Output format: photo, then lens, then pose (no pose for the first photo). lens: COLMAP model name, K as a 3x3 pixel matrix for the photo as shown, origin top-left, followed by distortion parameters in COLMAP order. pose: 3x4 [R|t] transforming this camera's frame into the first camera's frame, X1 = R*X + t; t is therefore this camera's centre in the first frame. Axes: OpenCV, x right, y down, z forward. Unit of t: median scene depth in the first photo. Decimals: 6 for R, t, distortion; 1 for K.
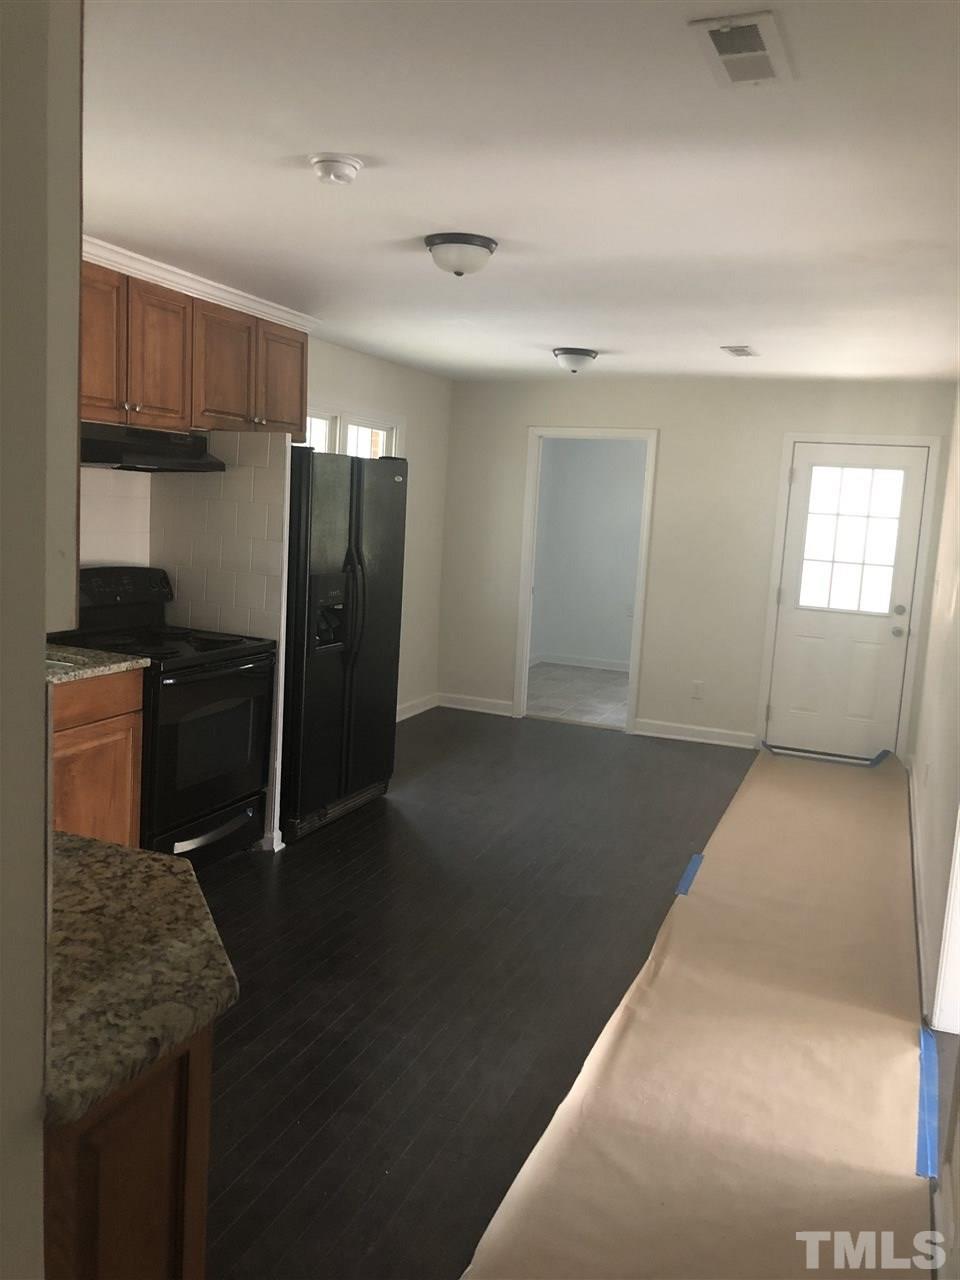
lens RADIAL K [[1044.5, 0, 480.0], [0, 1044.5, 640.0], [0, 0, 1]] dist [0.085695, -0.195467]
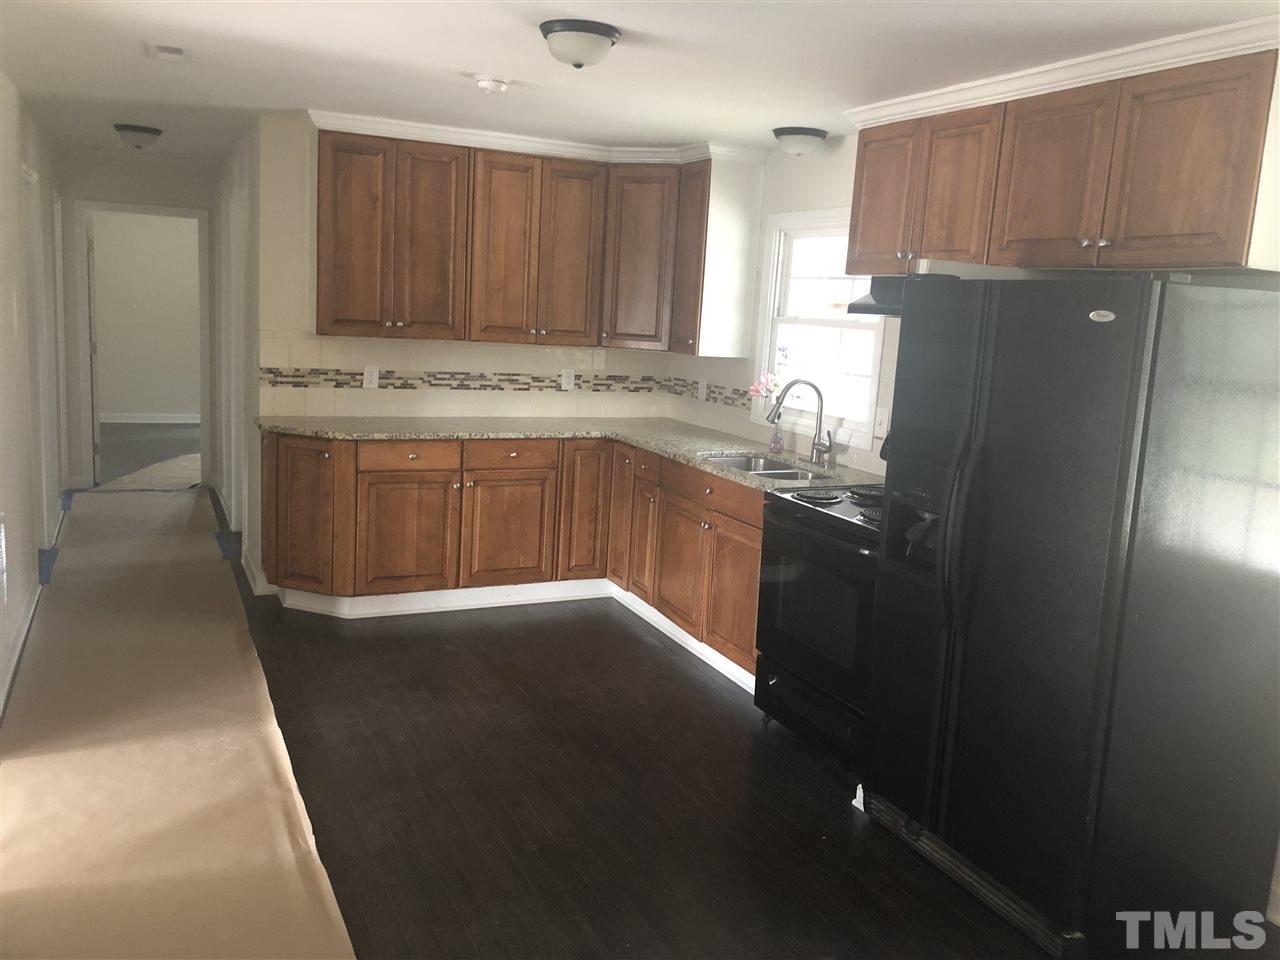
lens RADIAL K [[1044.5, 0, 640.0], [0, 1044.5, 480.0], [0, 0, 1]] dist [0.085695, -0.195467]
pose [[-0.678371, 0.025835, -0.734265, 0.569917], [-0.195447, 0.957027, 0.214242, -0.193573], [0.708247, 0.288845, -0.644170, 1.589881]]
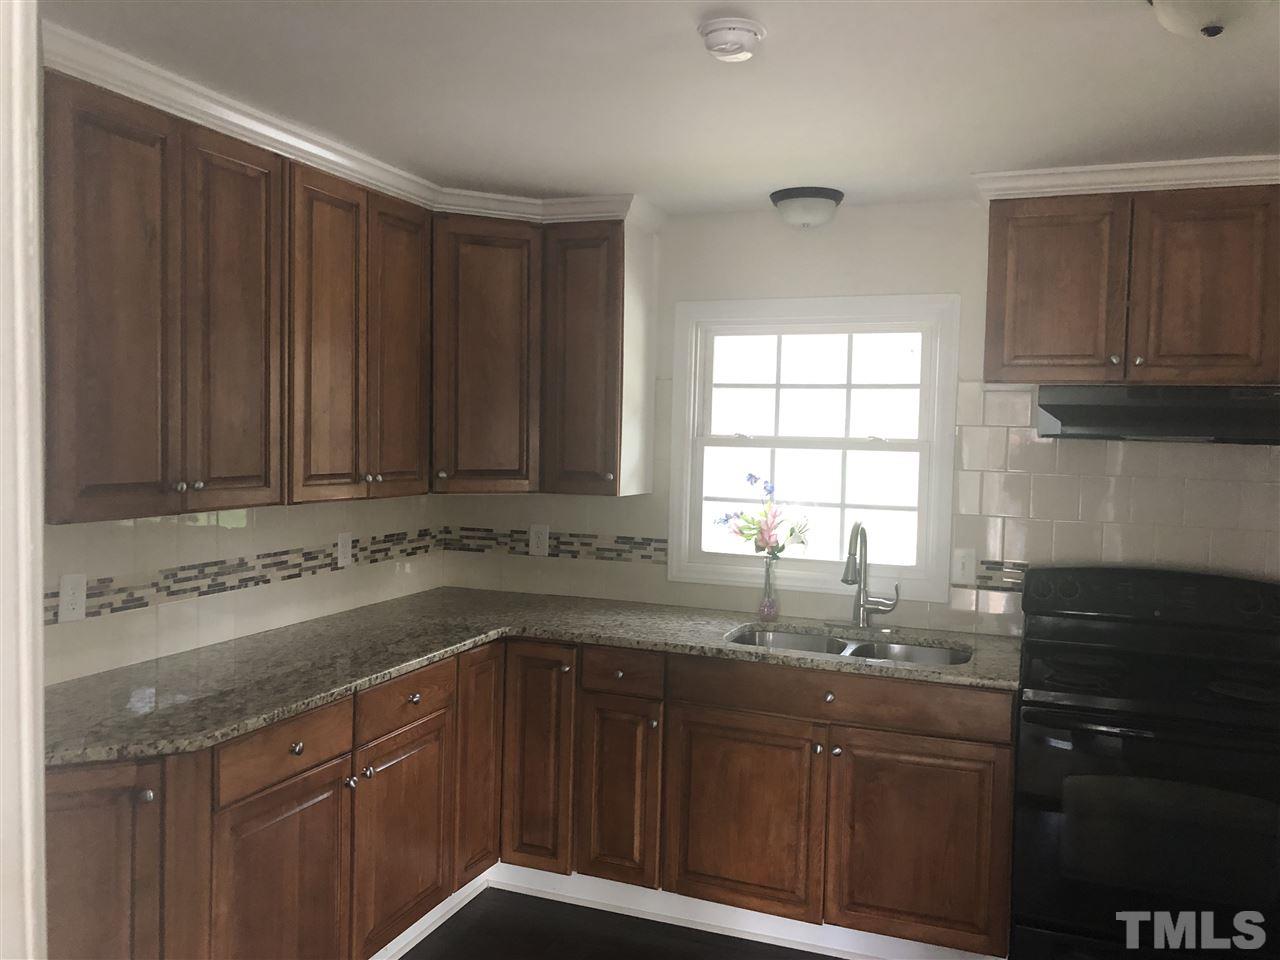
lens RADIAL K [[1044.5, 0, 640.0], [0, 1044.5, 480.0], [0, 0, 1]] dist [0.085695, -0.195467]
pose [[0.004288, -0.012041, -0.999918, 0.453435], [-0.158584, 0.987265, -0.012568, -0.072725], [0.987336, 0.158625, 0.002324, 0.700305]]
